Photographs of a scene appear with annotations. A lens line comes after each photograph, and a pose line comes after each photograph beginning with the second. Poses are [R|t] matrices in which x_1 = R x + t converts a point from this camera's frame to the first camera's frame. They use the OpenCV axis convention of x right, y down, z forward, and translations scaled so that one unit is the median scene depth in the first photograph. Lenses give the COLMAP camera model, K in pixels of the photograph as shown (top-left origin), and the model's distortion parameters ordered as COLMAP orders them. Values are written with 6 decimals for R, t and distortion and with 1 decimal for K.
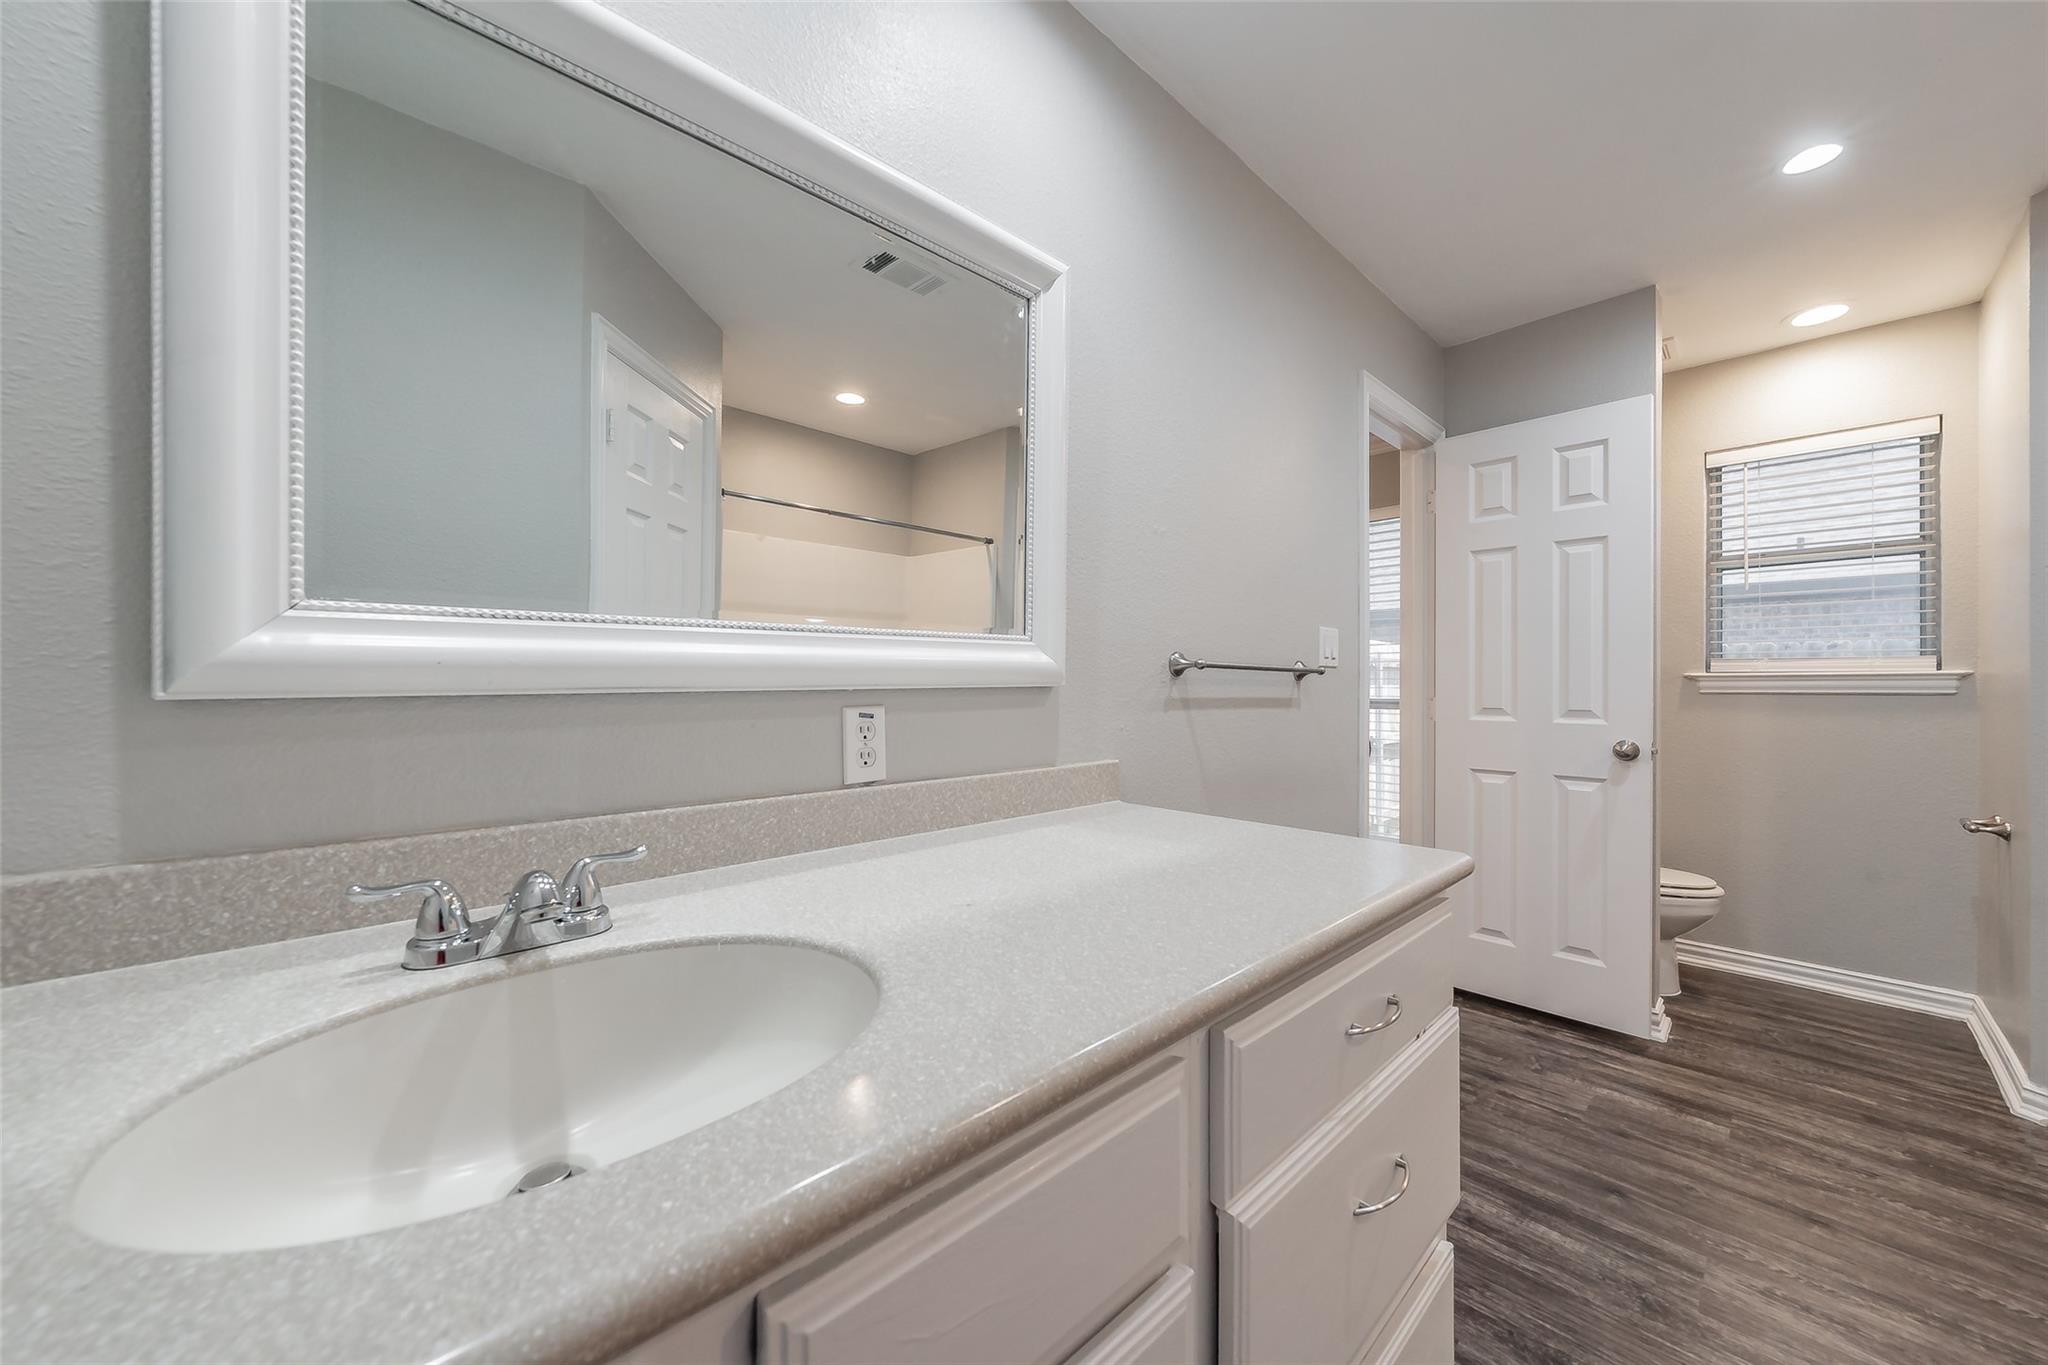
lens RADIAL K [[727.2, 0, 1032.6], [0, 727.2, 680.8], [0, 0, 1]] dist [-0.002036, 0.000717]
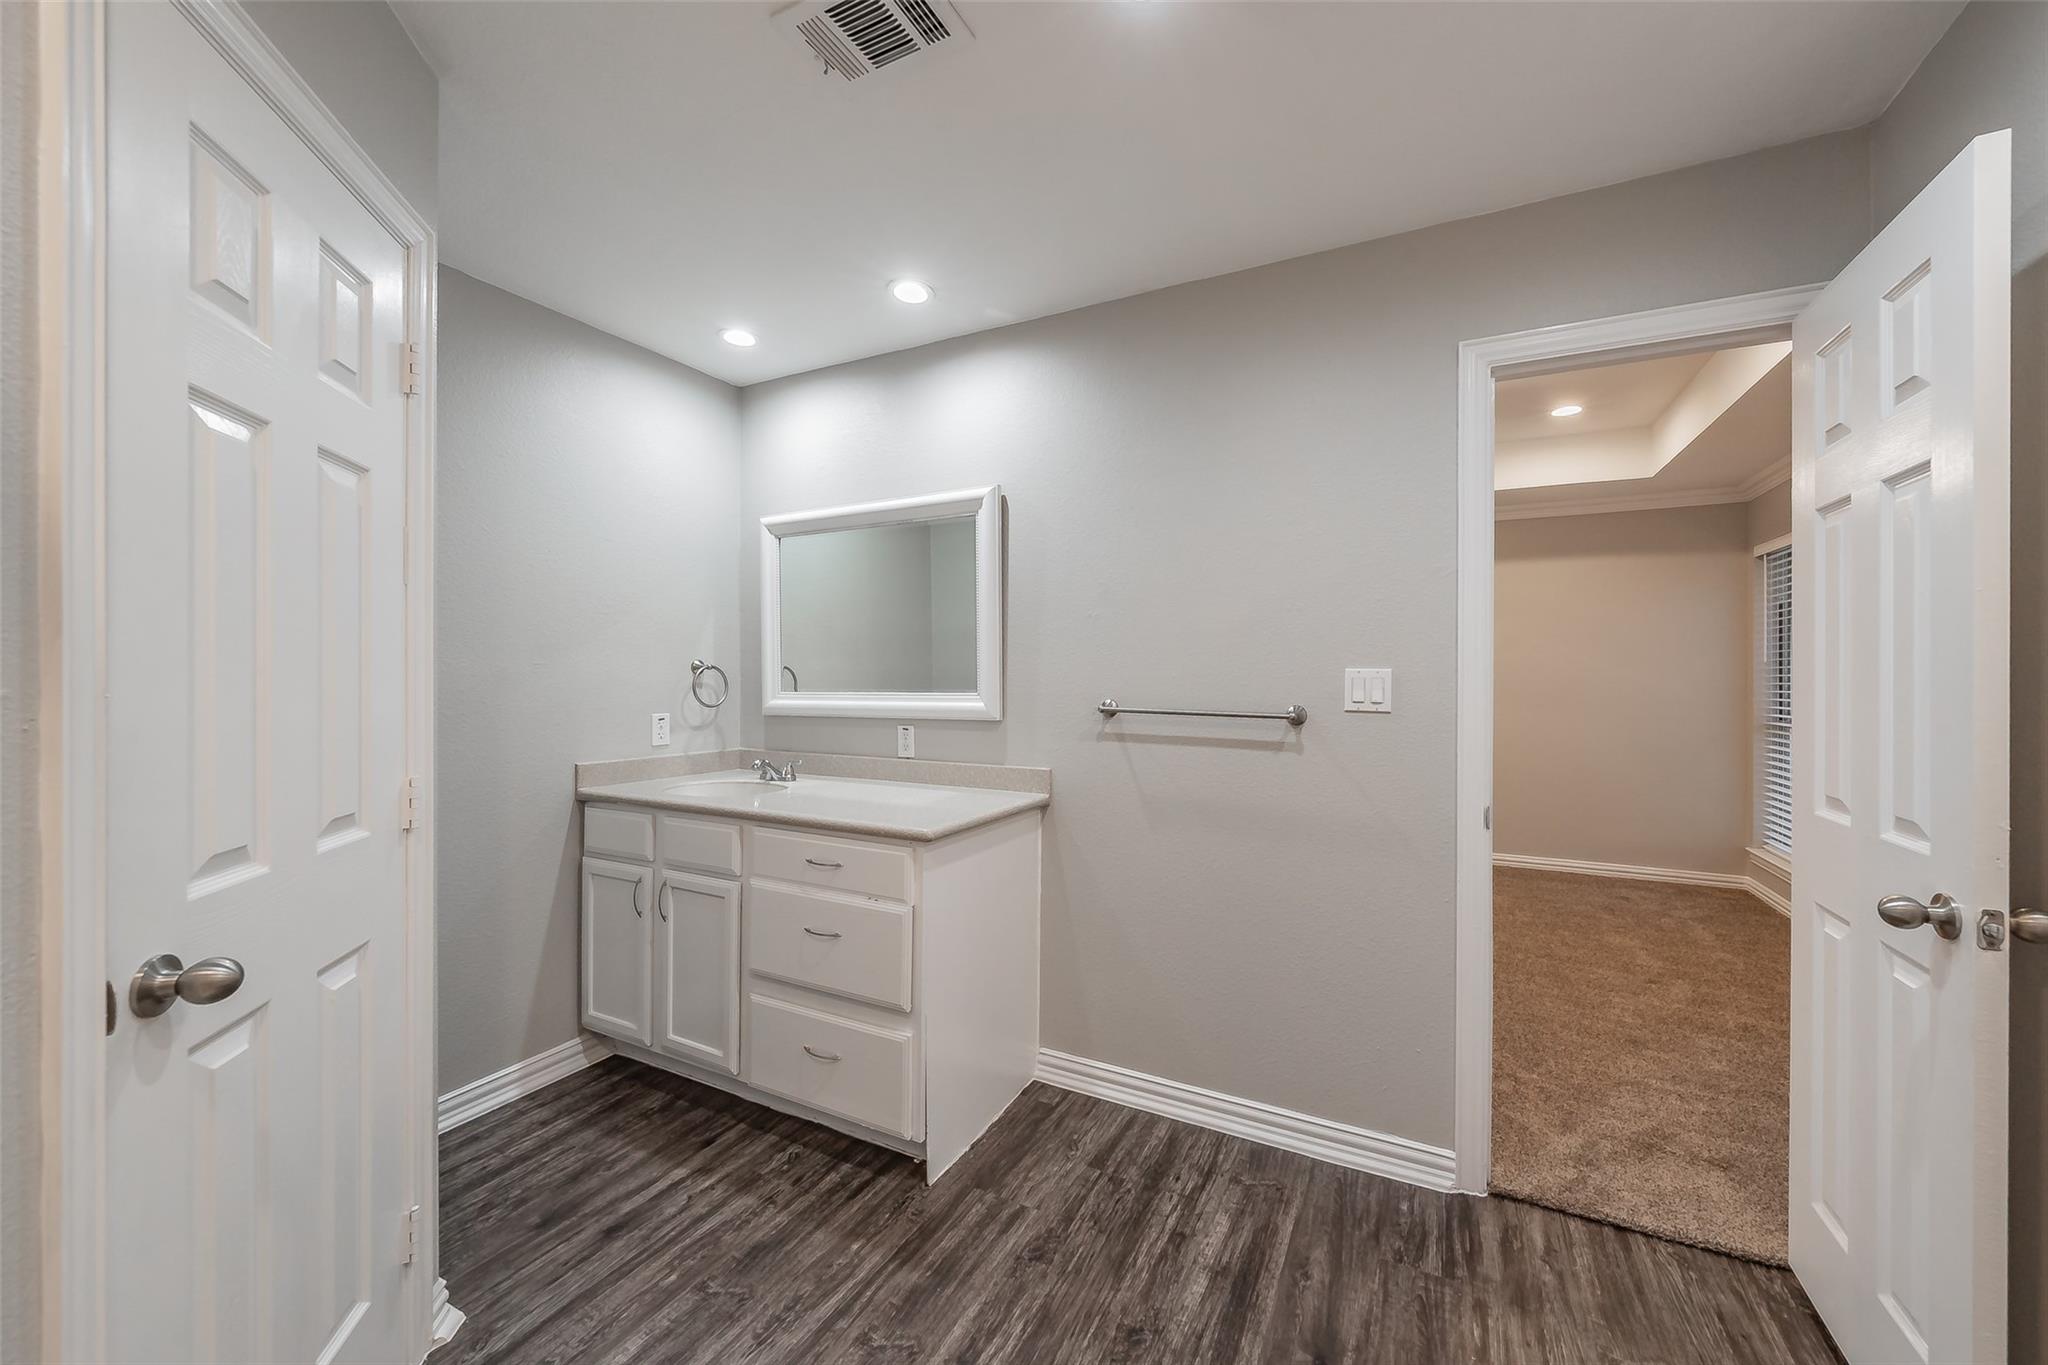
lens RADIAL K [[727.2, 0, 1032.6], [0, 727.2, 680.8], [0, 0, 1]] dist [-0.002036, 0.000717]
pose [[0.329945, -0.001201, -0.943999, 0.989673], [-0.002479, 0.999995, -0.002139, -0.048867], [0.943997, 0.003046, 0.329940, 0.276553]]
